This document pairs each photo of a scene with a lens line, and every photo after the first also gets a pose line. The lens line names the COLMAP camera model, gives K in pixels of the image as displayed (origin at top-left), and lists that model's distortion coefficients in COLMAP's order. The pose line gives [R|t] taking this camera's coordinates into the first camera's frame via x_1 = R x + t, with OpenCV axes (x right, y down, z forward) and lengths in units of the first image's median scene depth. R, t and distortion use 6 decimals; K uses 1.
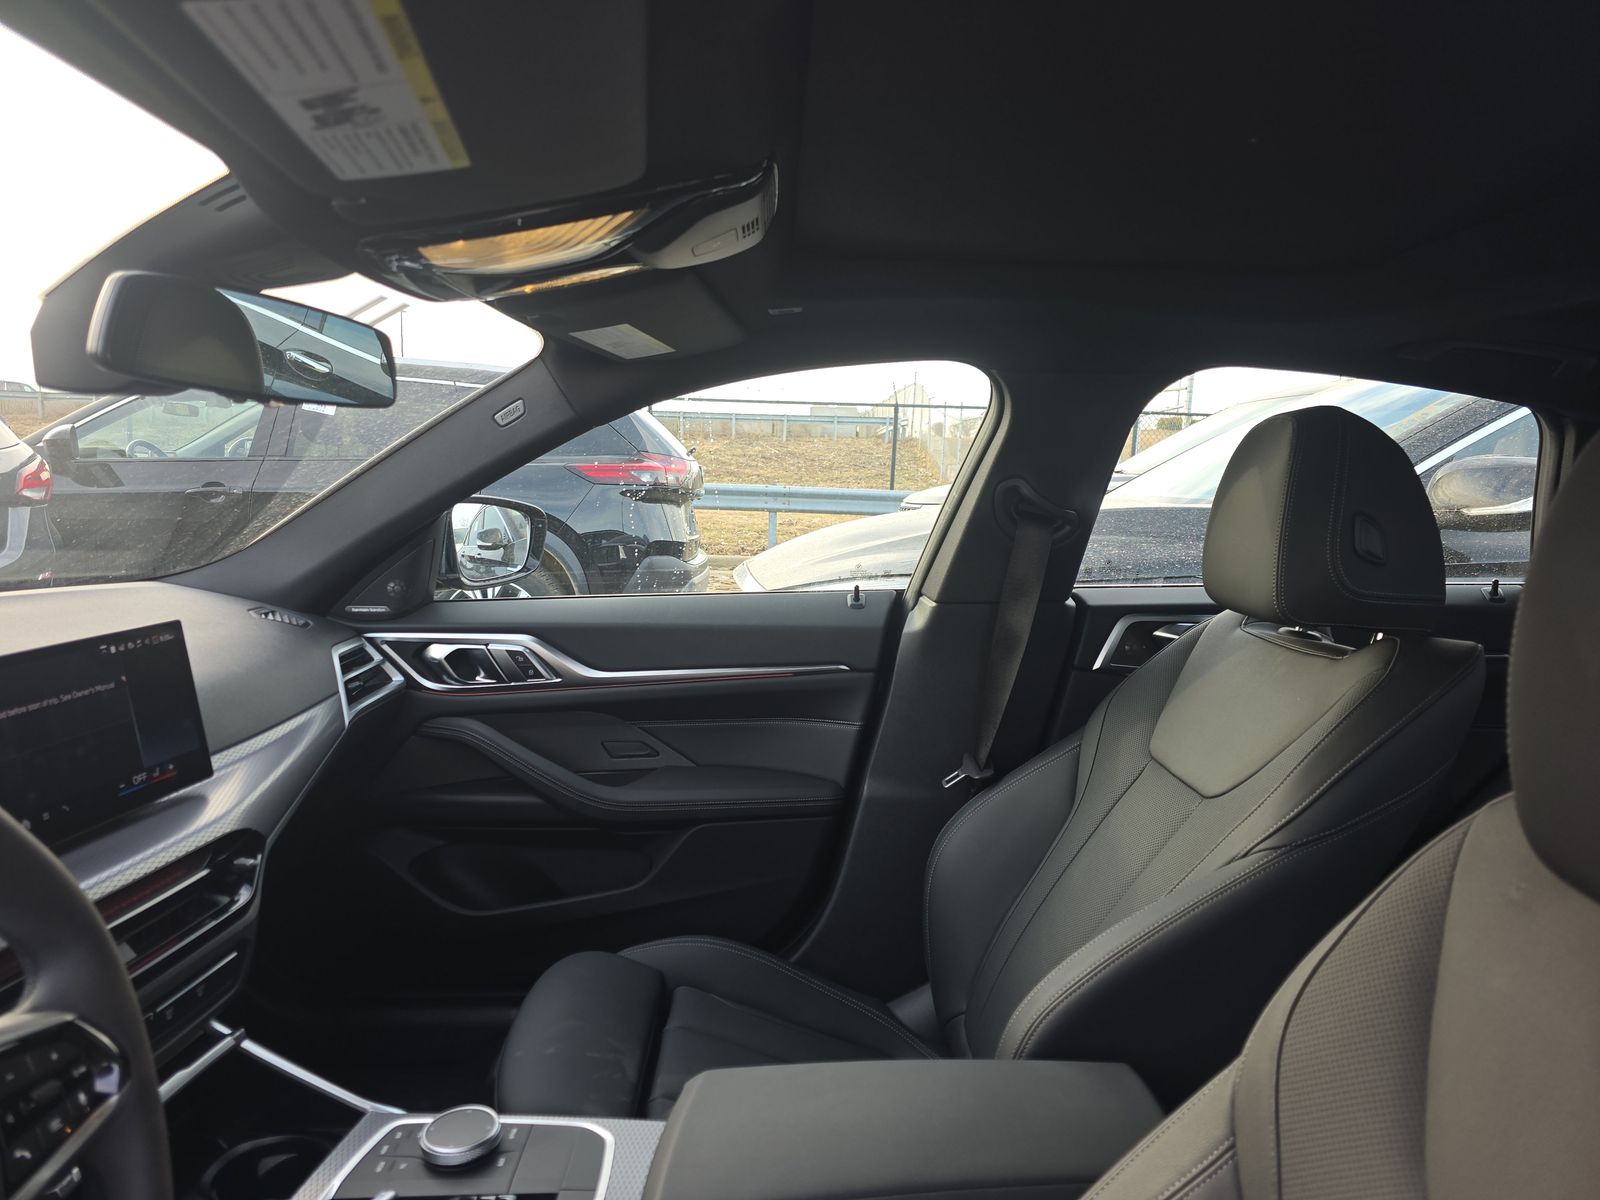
lens RADIAL K [[1062.3, 0, 794.3], [0, 1062.3, 593.8], [0, 0, 1]] dist [0.034300, -0.010677]
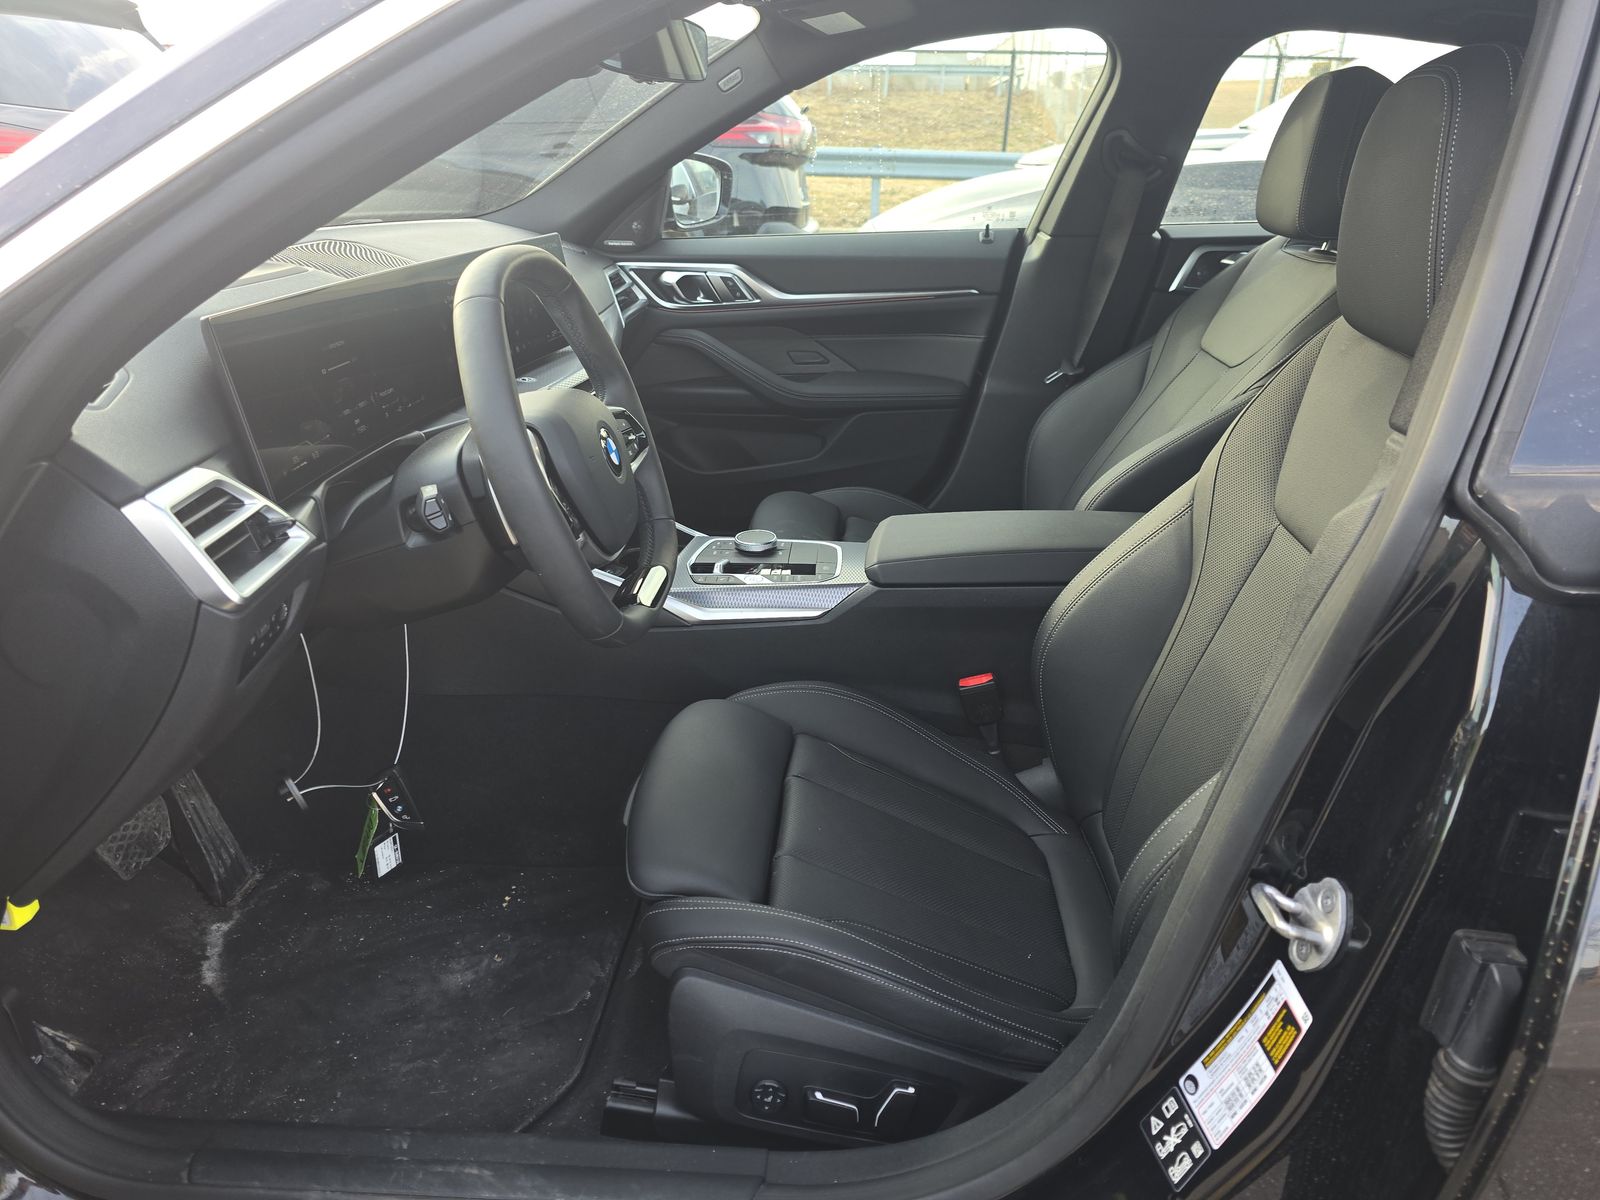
lens RADIAL K [[1062.3, 0, 798.7], [0, 1062.3, 606.5], [0, 0, 1]] dist [0.034300, -0.010677]
pose [[0.996728, 0.024581, -0.076996, -0.058369], [-0.000574, 0.954762, 0.297372, 0.049827], [0.080822, -0.296355, 0.951652, -0.382342]]
